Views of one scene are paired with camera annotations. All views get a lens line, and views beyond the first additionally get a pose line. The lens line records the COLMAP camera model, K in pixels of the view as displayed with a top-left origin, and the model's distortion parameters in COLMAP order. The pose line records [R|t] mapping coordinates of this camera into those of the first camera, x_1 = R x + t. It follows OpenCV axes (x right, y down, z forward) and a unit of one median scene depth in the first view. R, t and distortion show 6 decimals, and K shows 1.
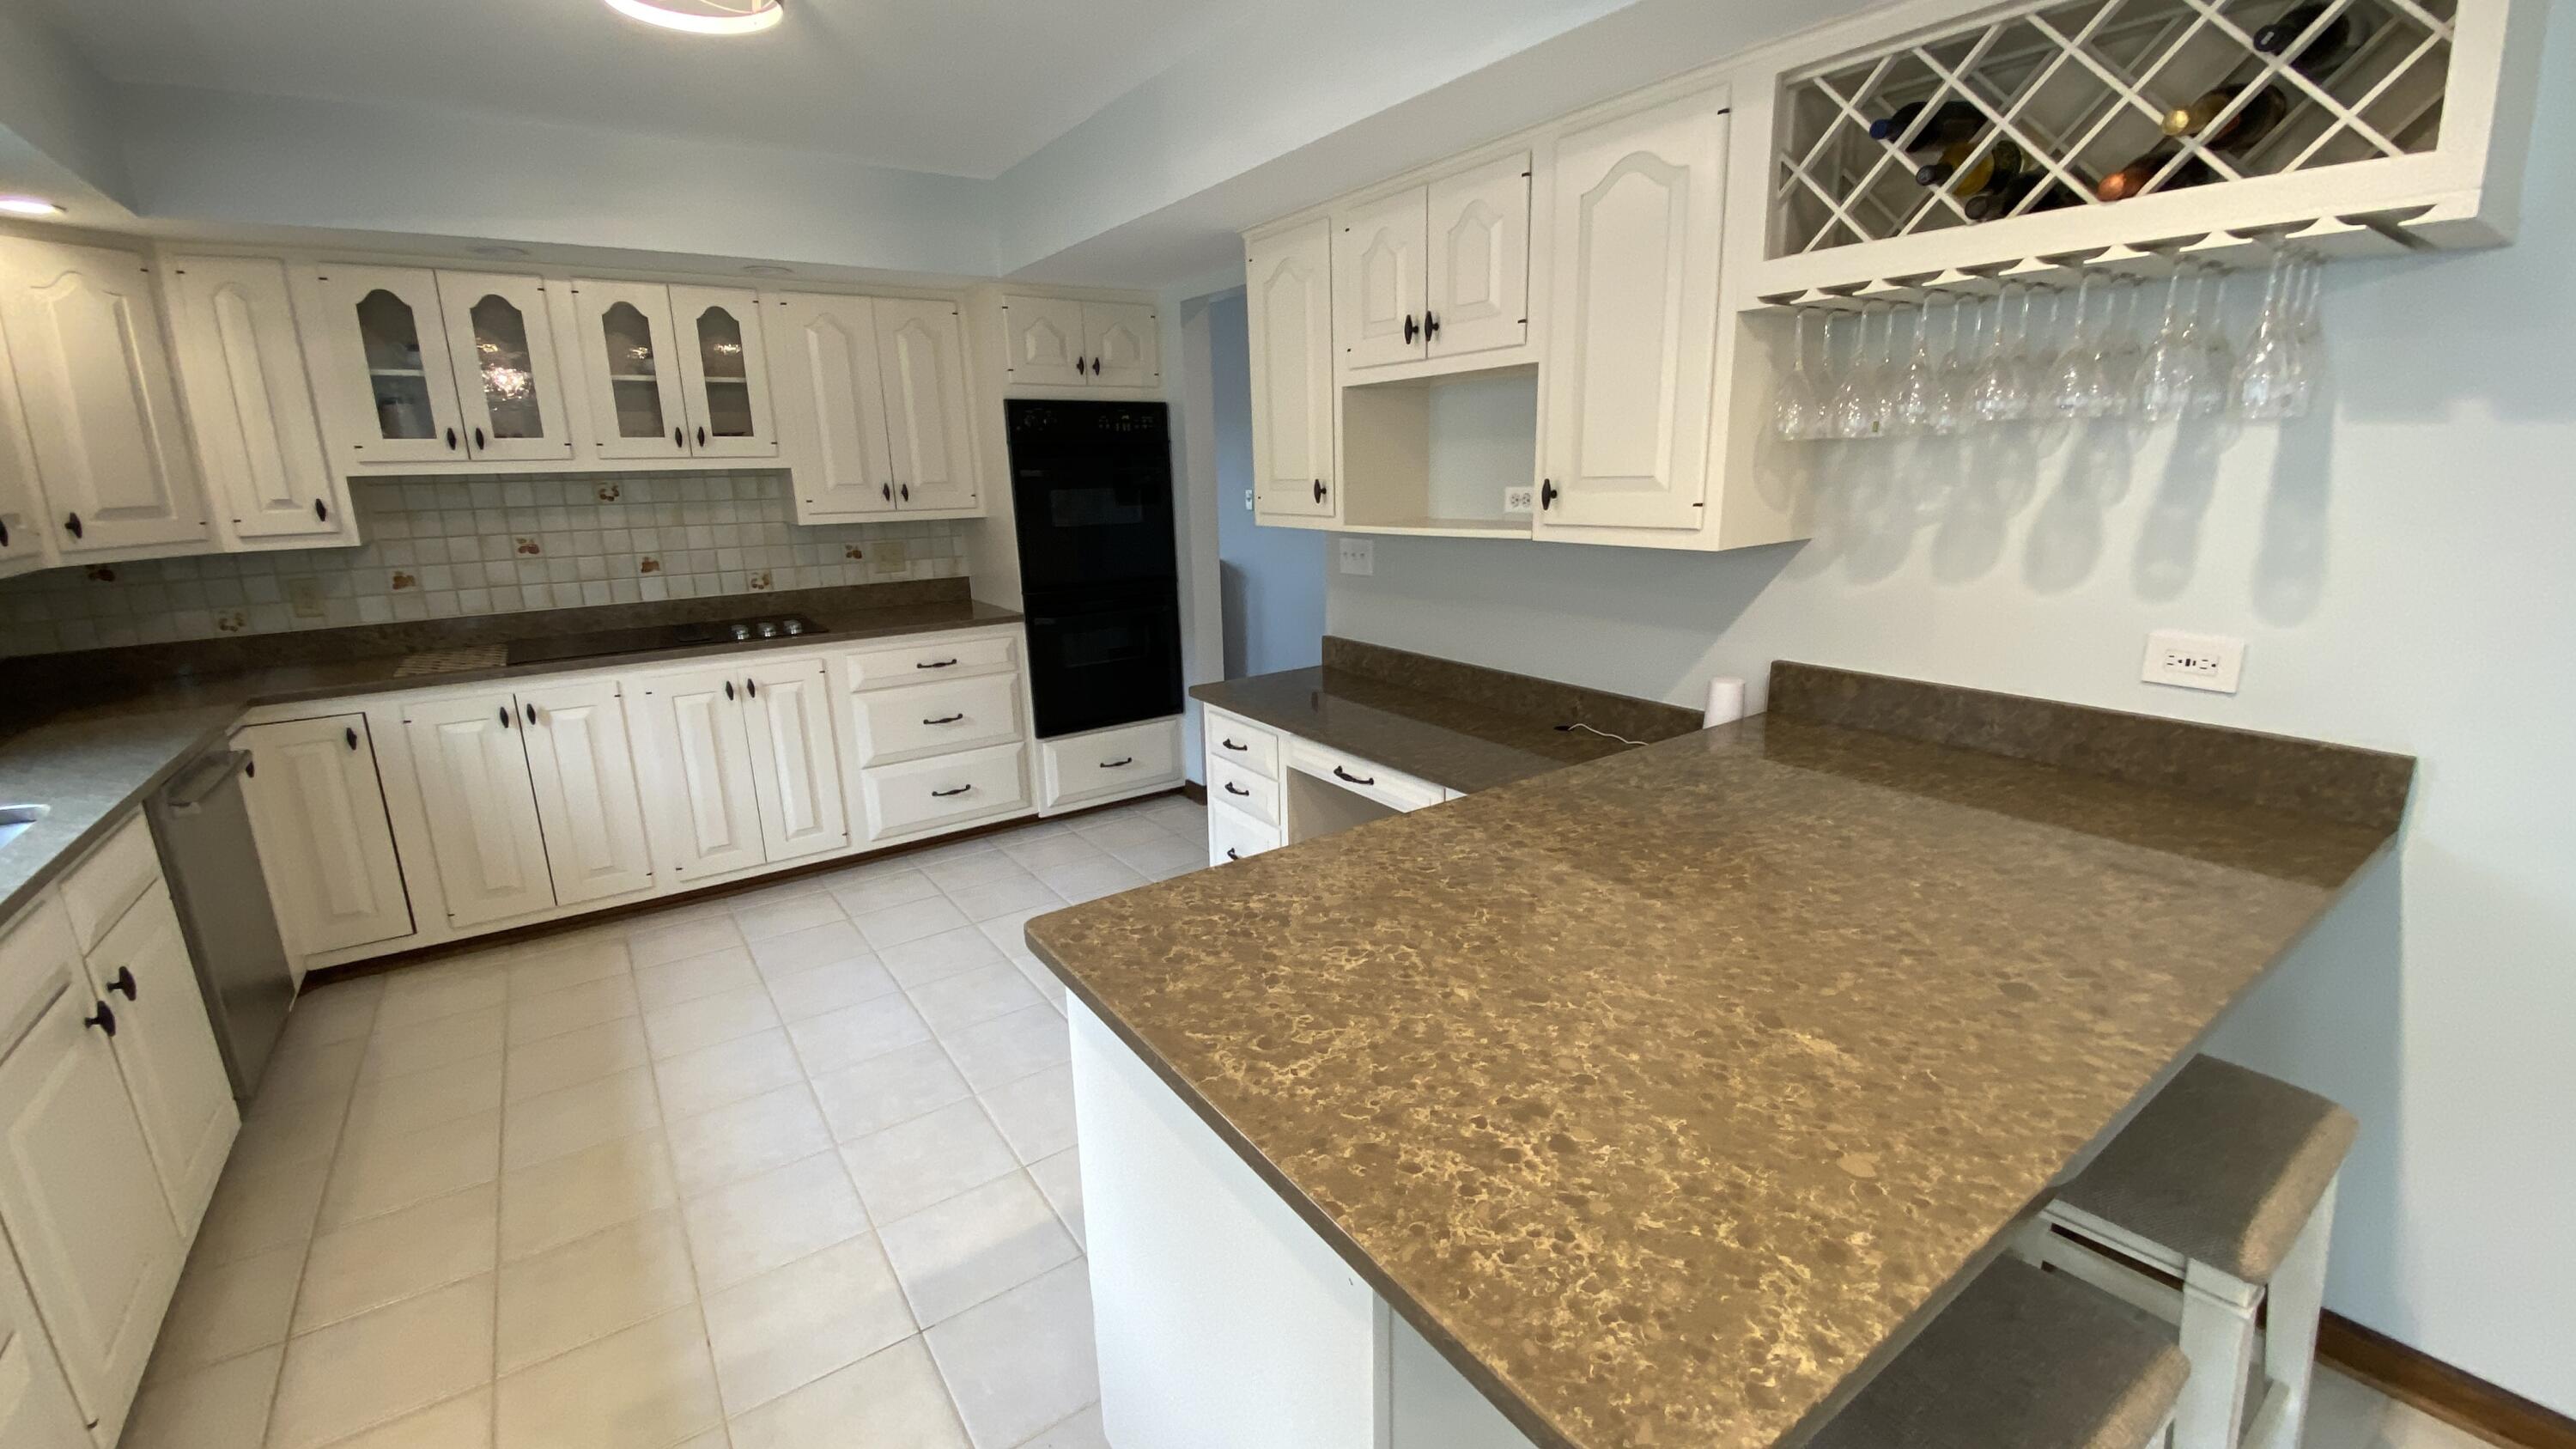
lens RADIAL K [[1051.2, 0, 1303.7], [0, 1051.2, 732.5], [0, 0, 1]] dist [0.015012, -0.000112]
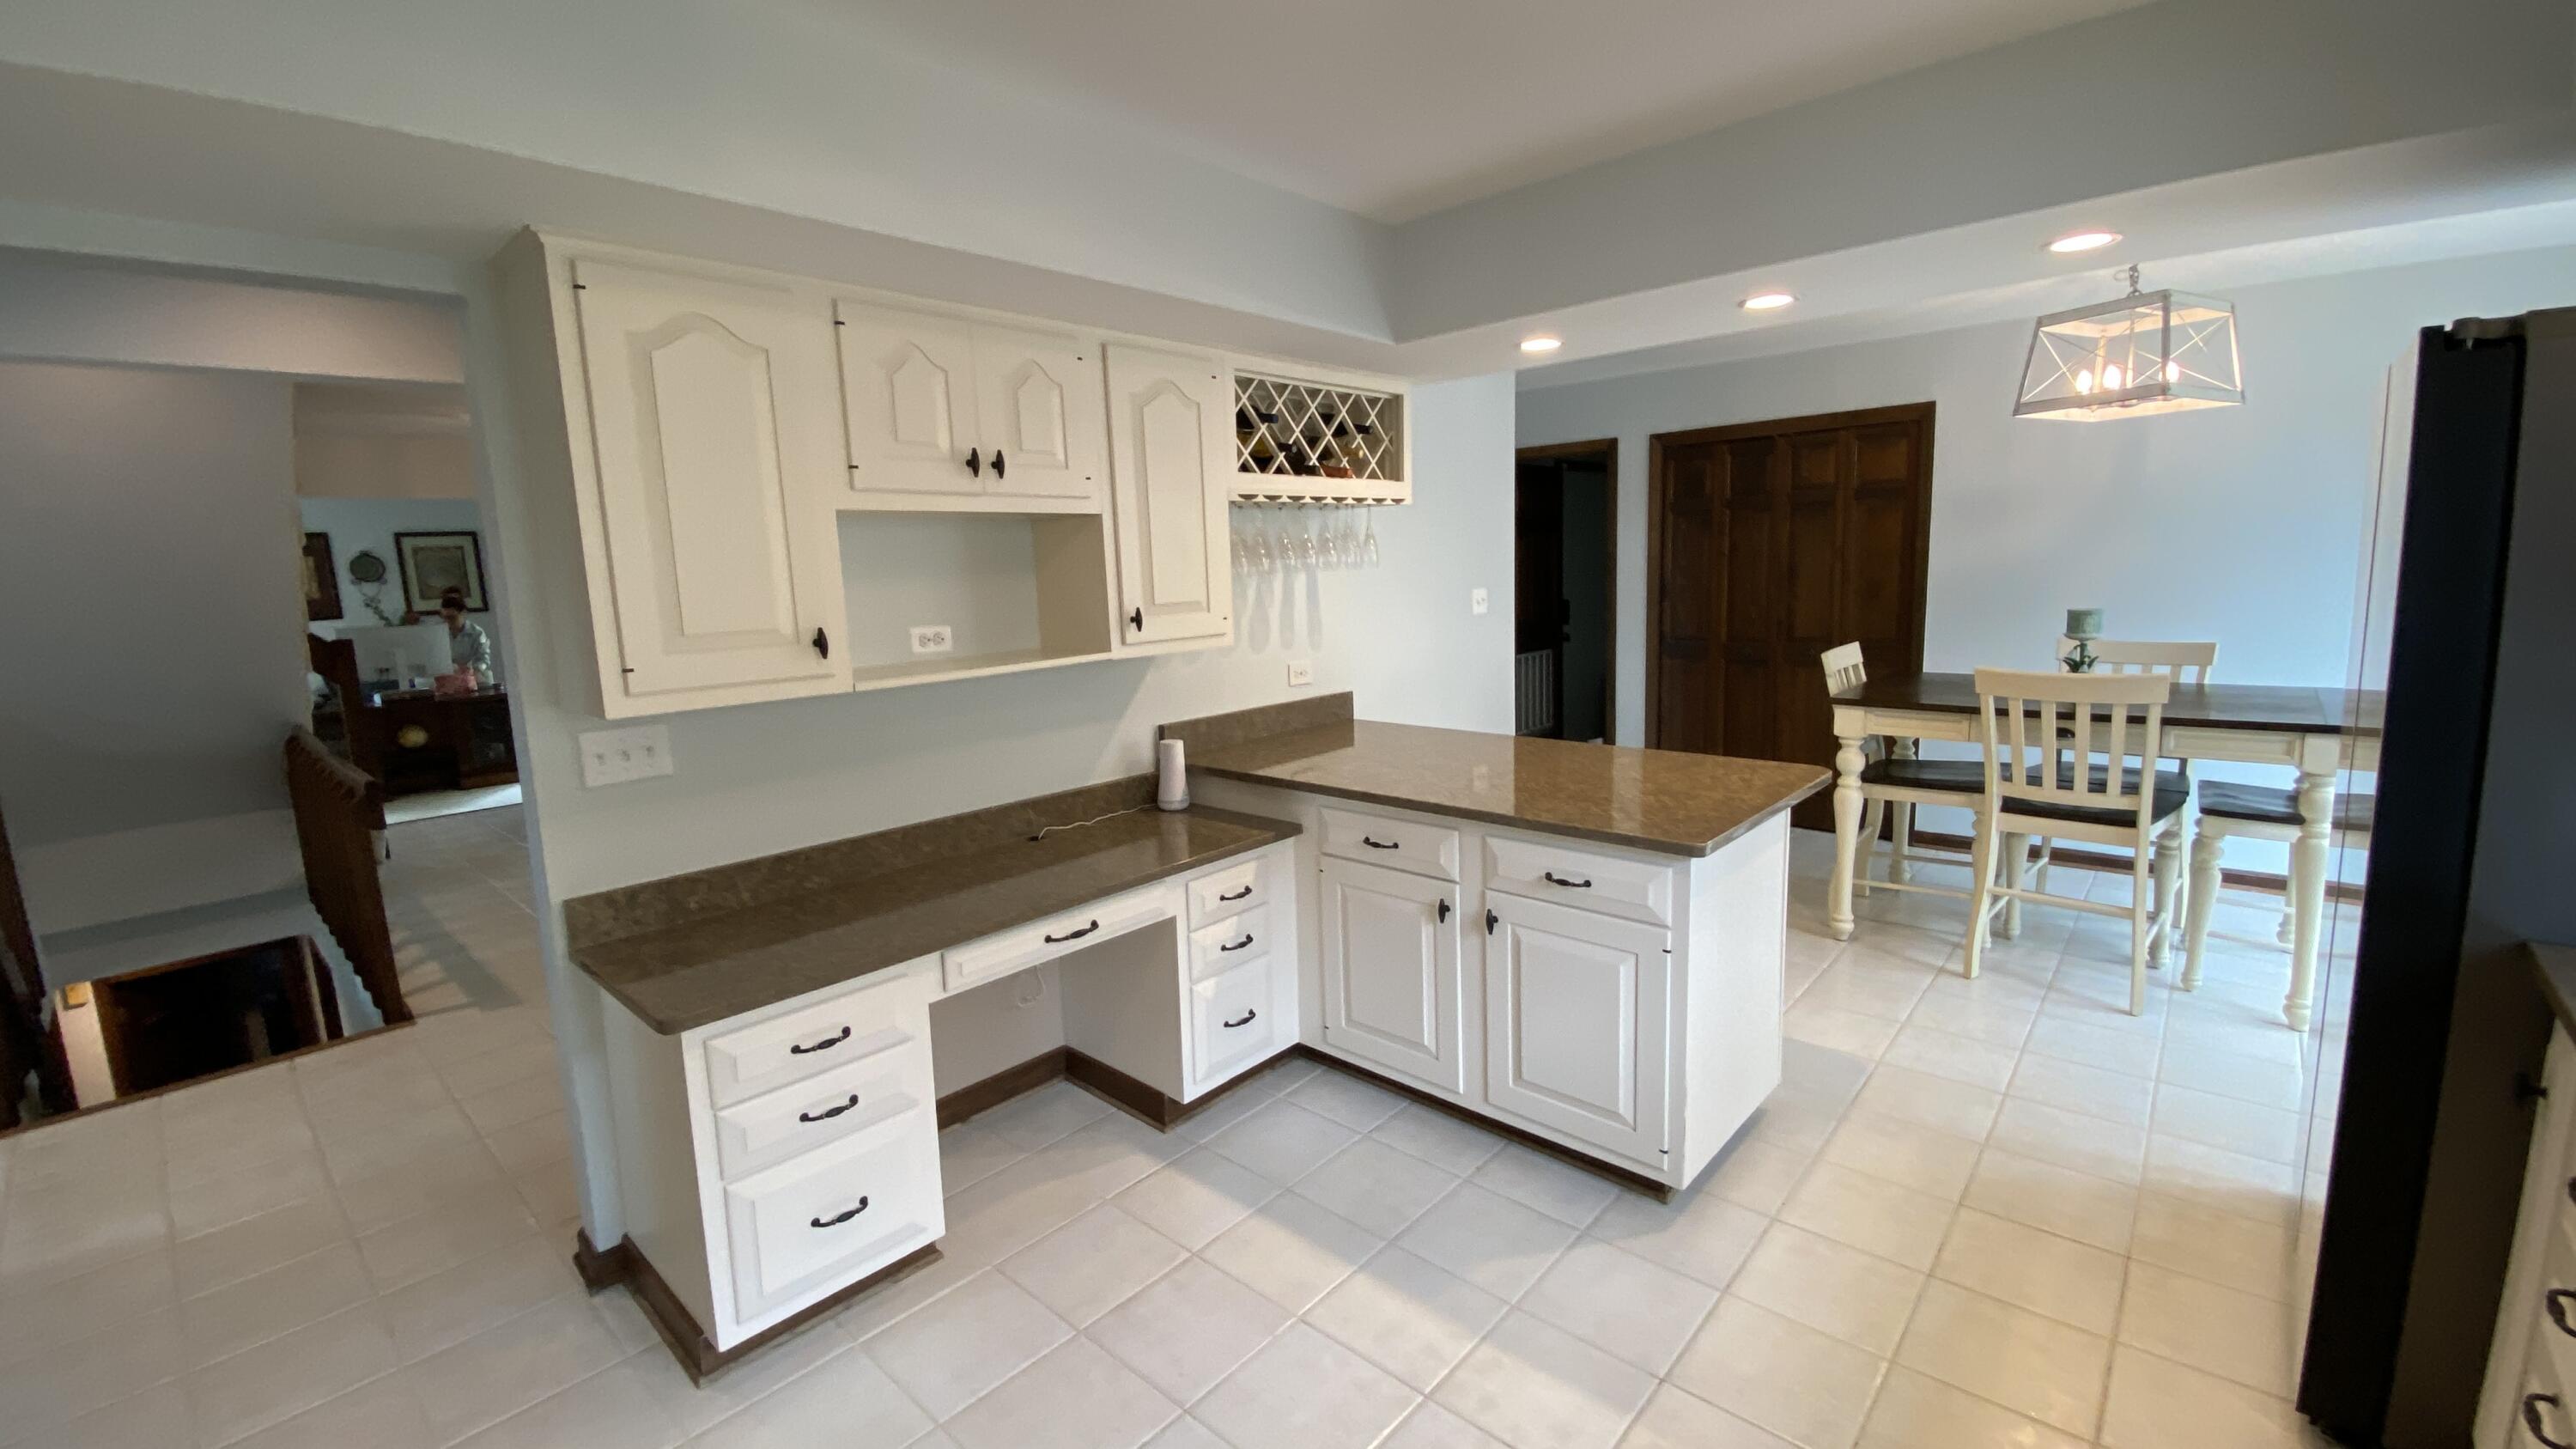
lens RADIAL K [[1051.2, 0, 1298.0], [0, 1051.2, 704.8], [0, 0, 1]] dist [0.015012, -0.000112]
pose [[-0.248837, -0.103224, 0.963029, -0.945014], [0.273416, 0.946377, 0.172088, -0.275493], [-0.929152, 0.306130, -0.207271, 1.046412]]
